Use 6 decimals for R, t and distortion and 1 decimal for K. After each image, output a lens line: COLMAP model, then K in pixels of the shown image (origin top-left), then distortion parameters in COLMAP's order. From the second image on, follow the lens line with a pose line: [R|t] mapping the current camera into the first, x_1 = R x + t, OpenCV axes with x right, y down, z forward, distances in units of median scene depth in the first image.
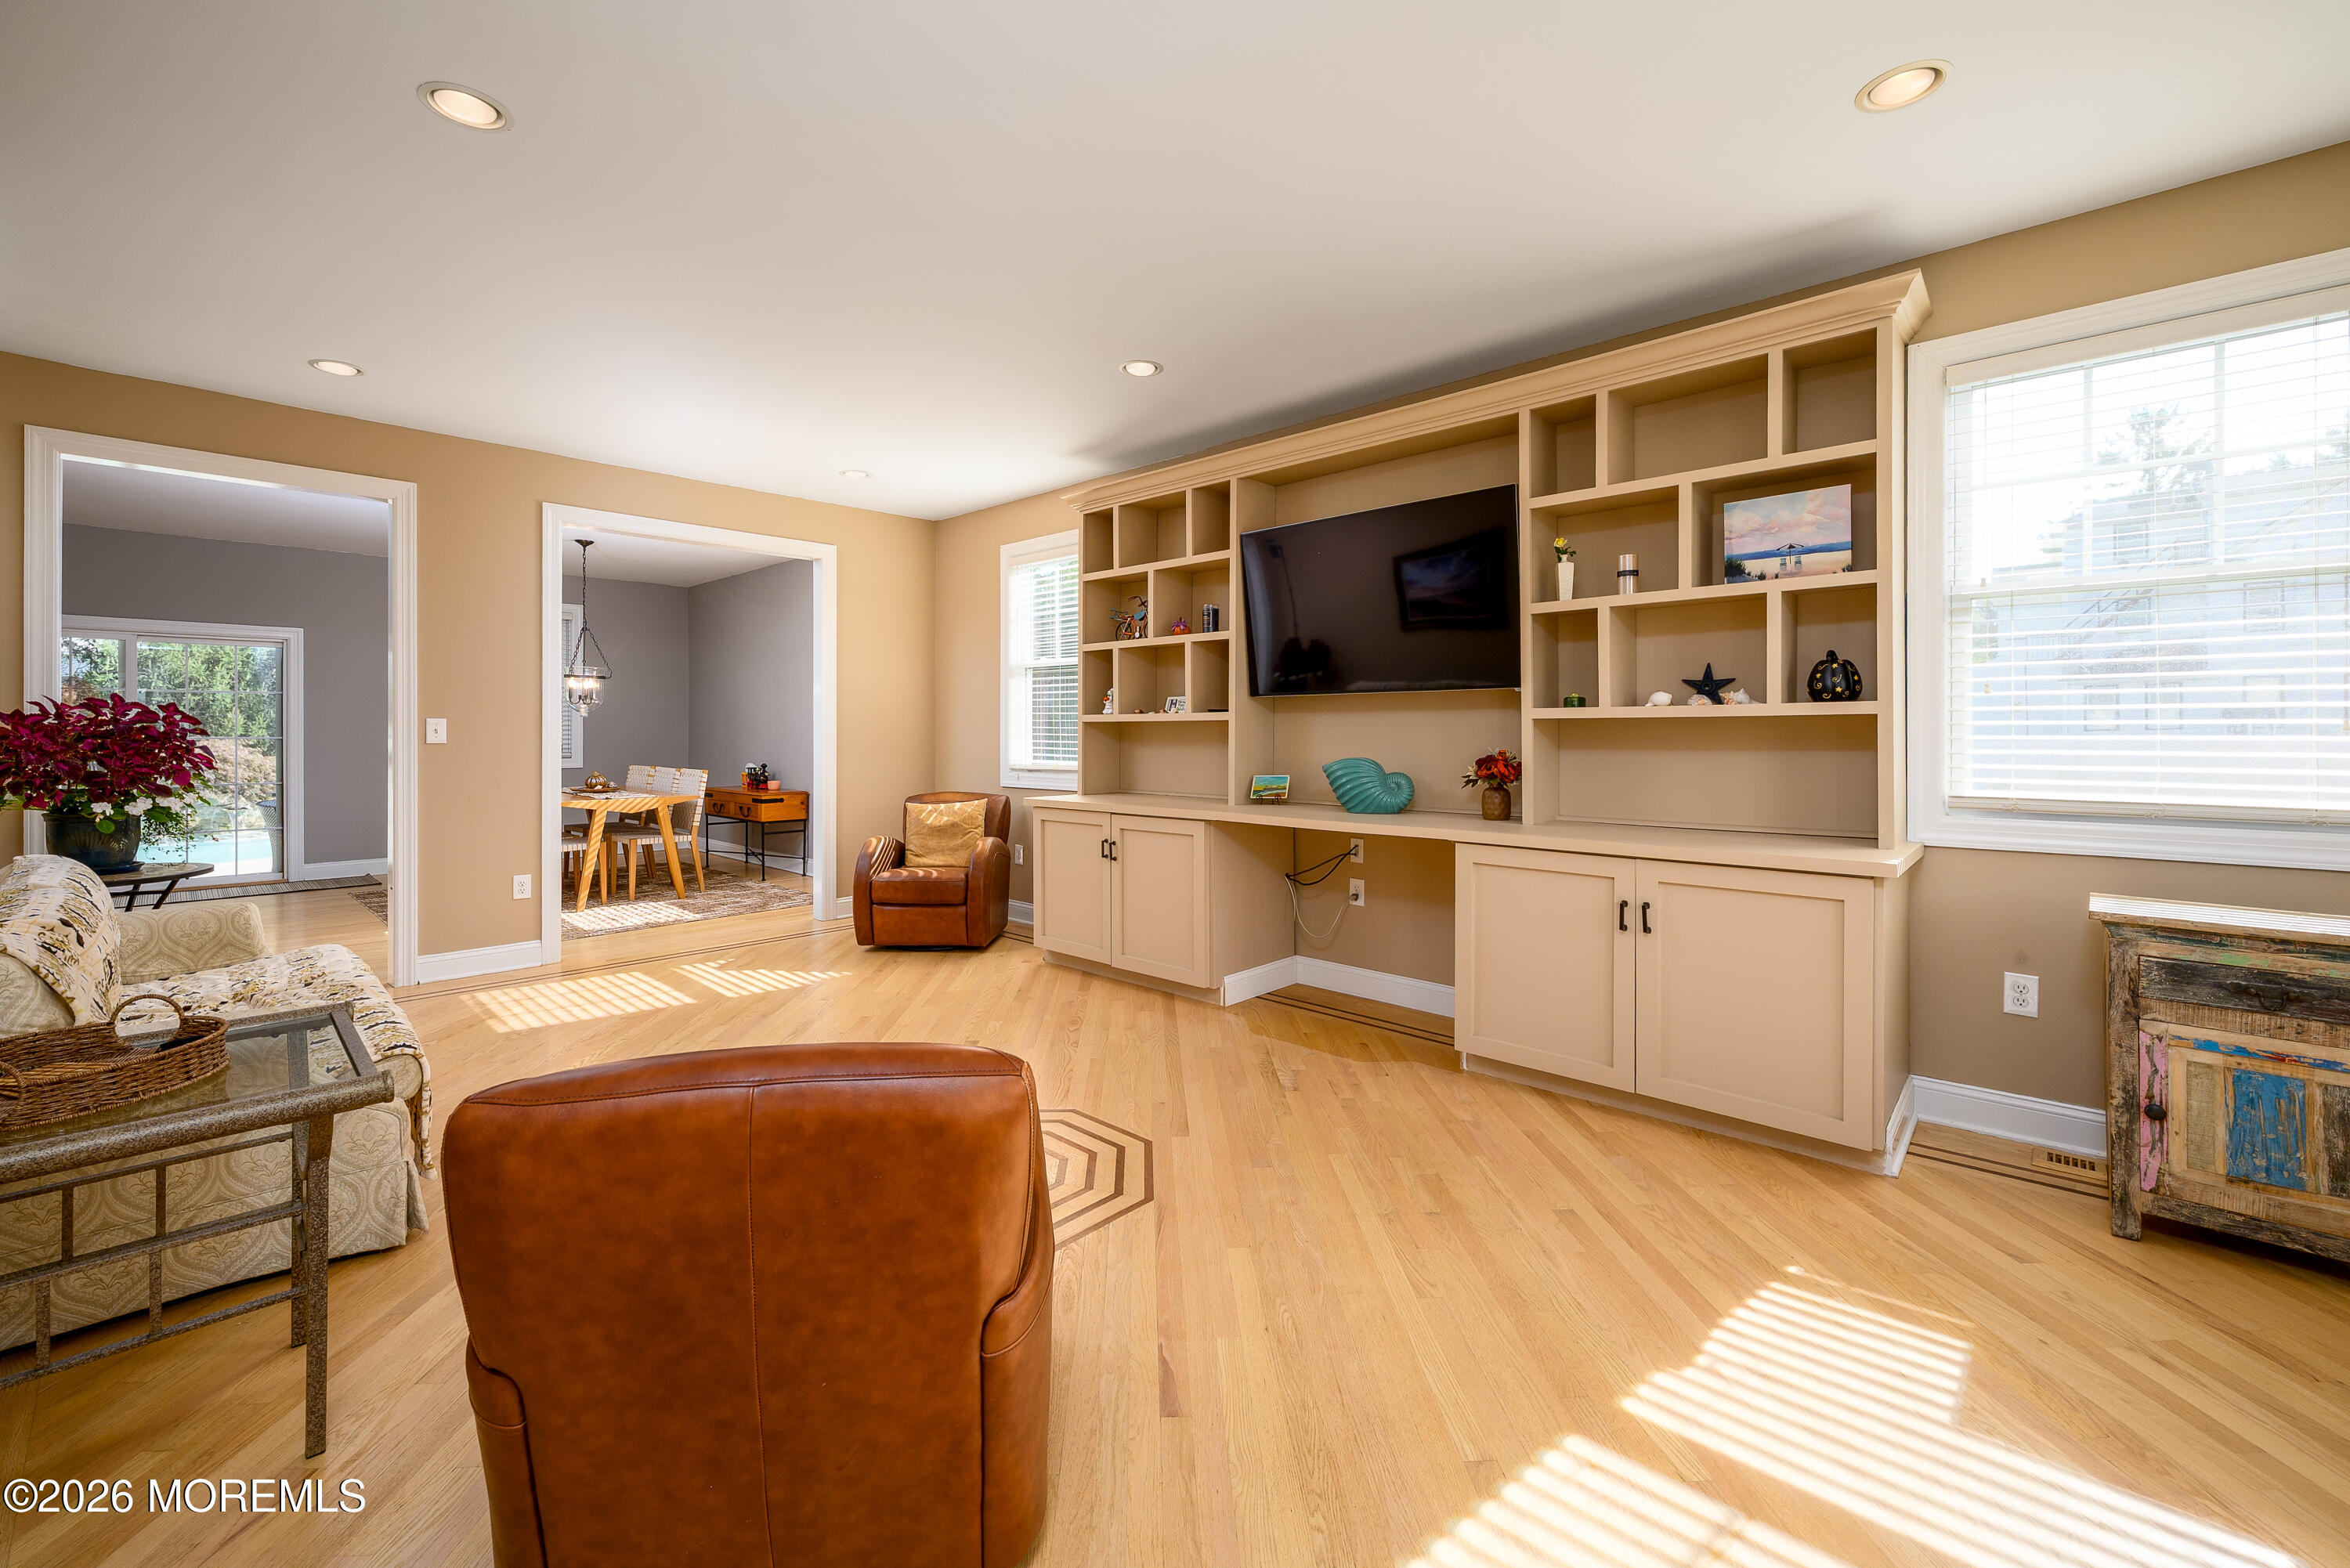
lens RADIAL K [[940.2, 0, 1171.3], [0, 940.2, 742.9], [0, 0, 1]] dist [-0.000834, -0.000077]
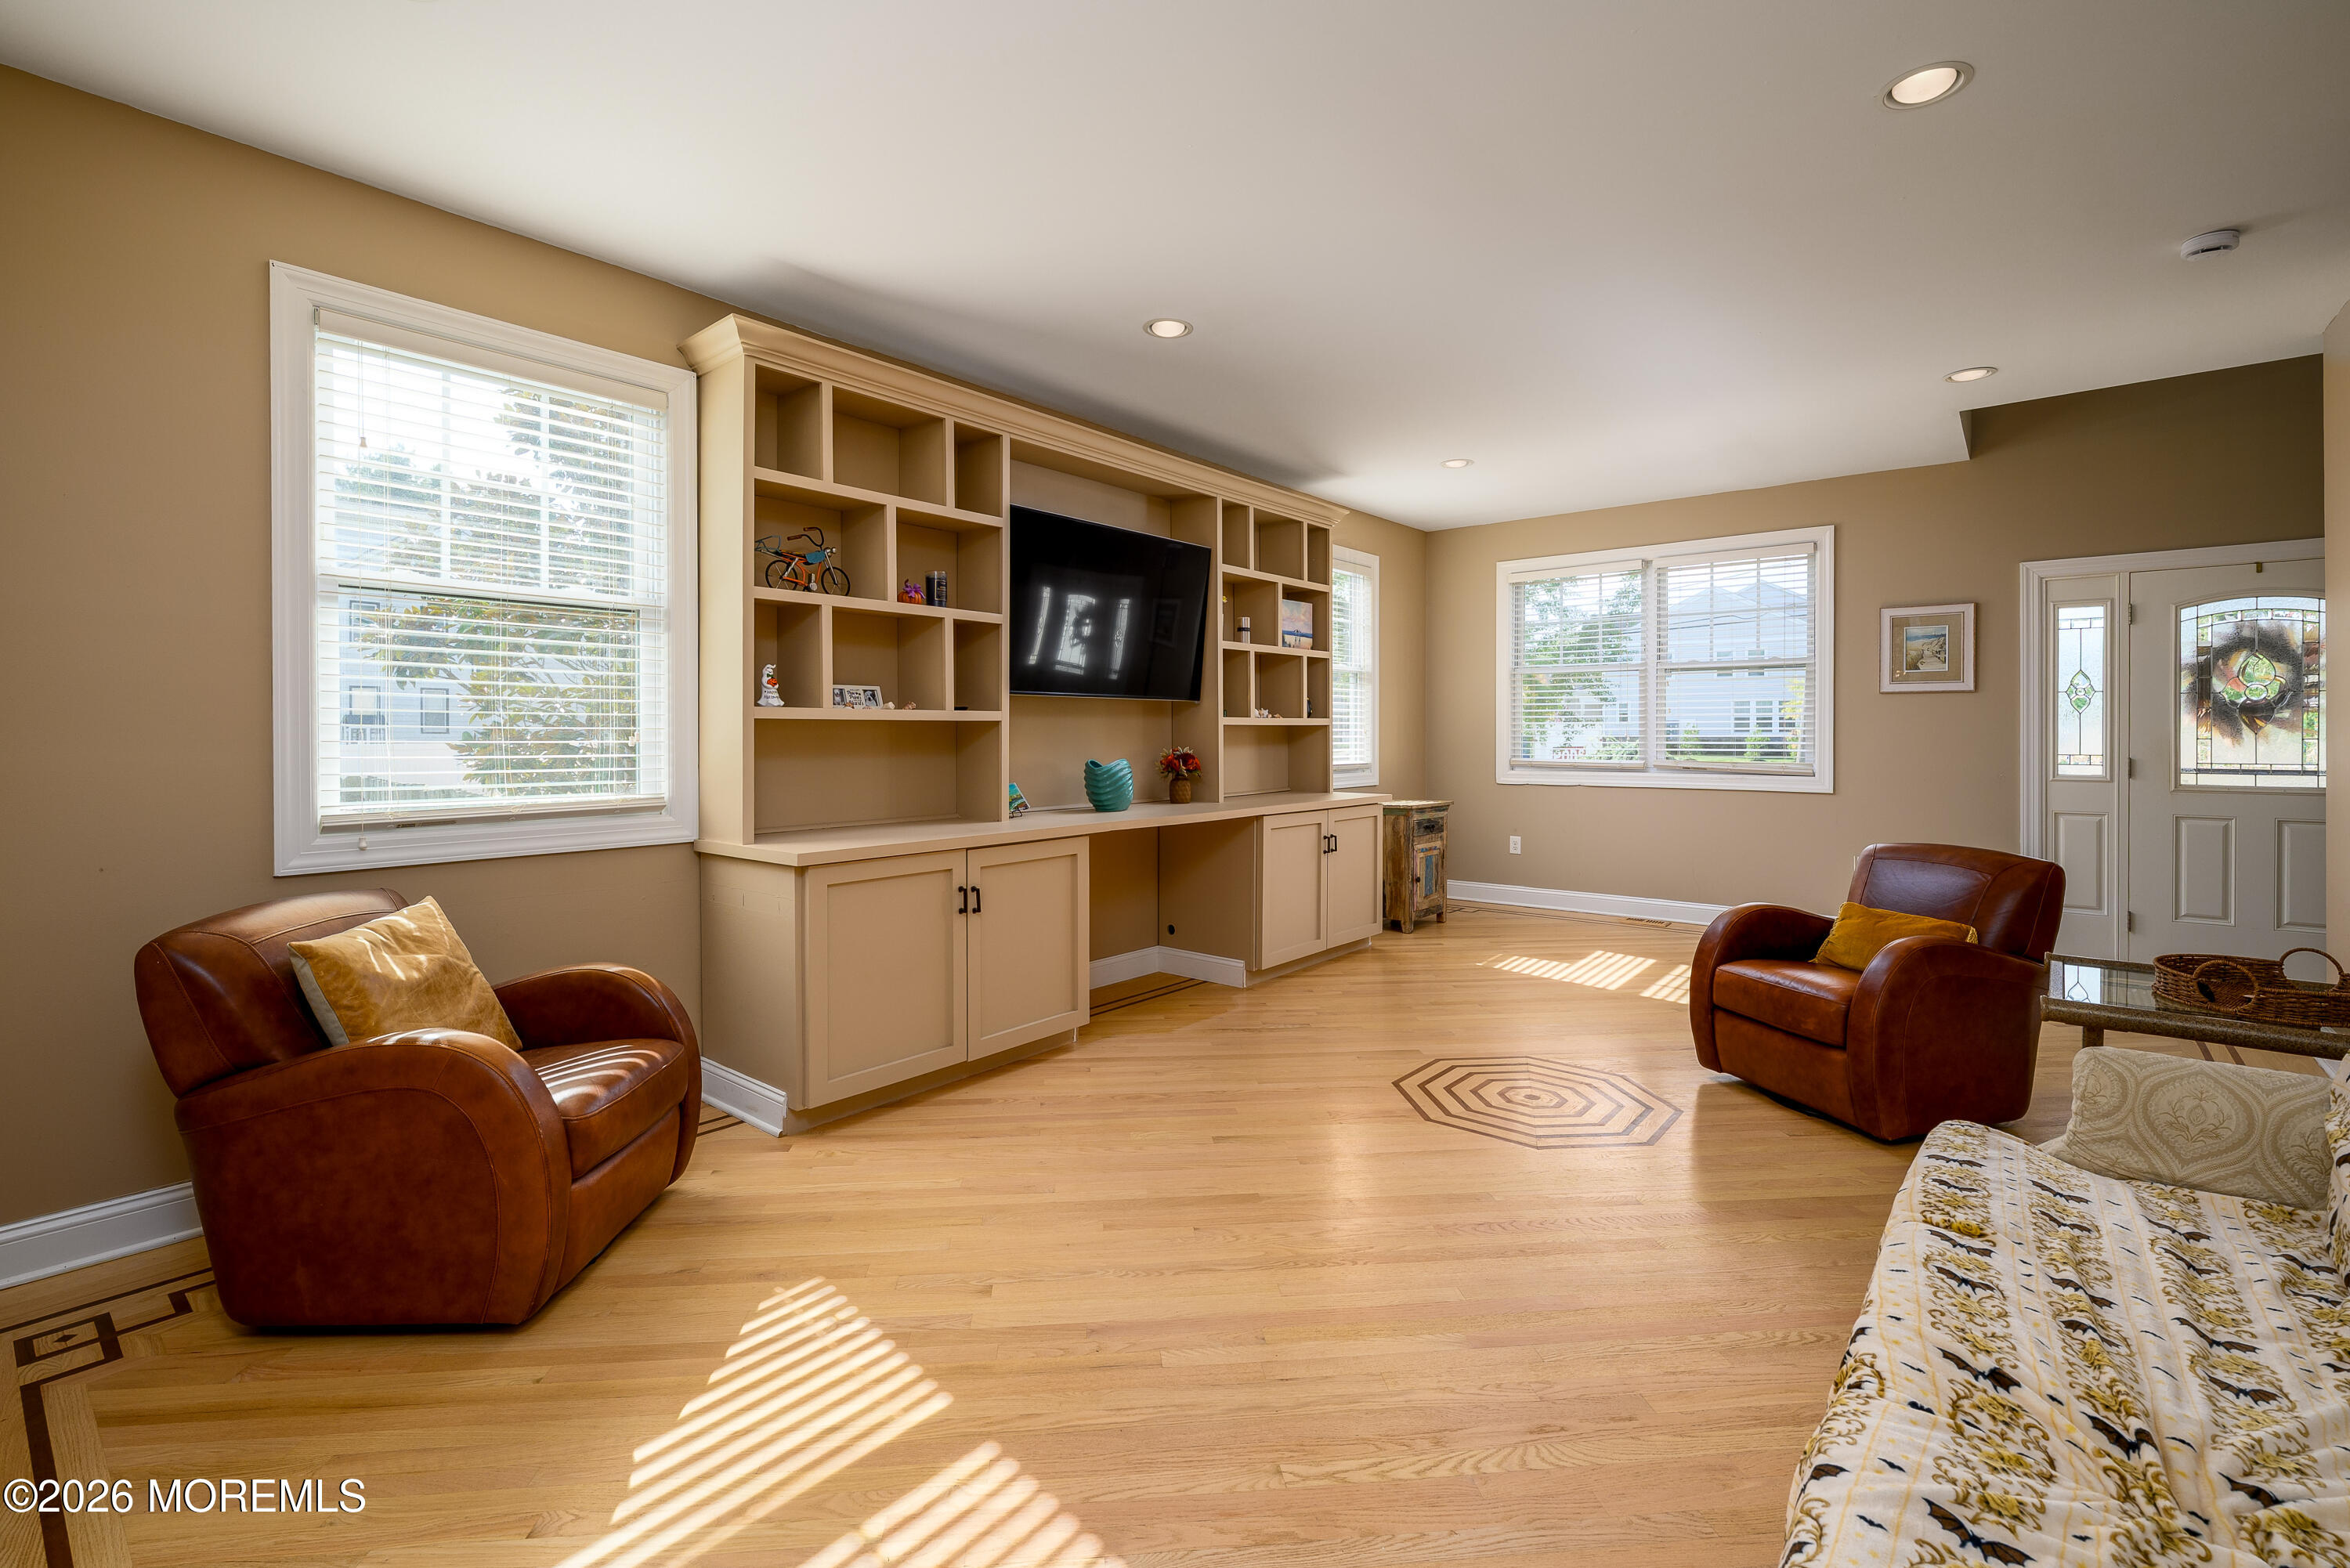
lens RADIAL K [[1037.2, 0, 1174.8], [0, 1037.2, 751.4], [0, 0, 1]] dist [-0.000375, -0.000143]
pose [[-0.064687, -0.034098, 0.997323, -0.986766], [-0.005445, 0.999413, 0.033817, -0.032543], [-0.997891, -0.003243, -0.064834, 1.017740]]
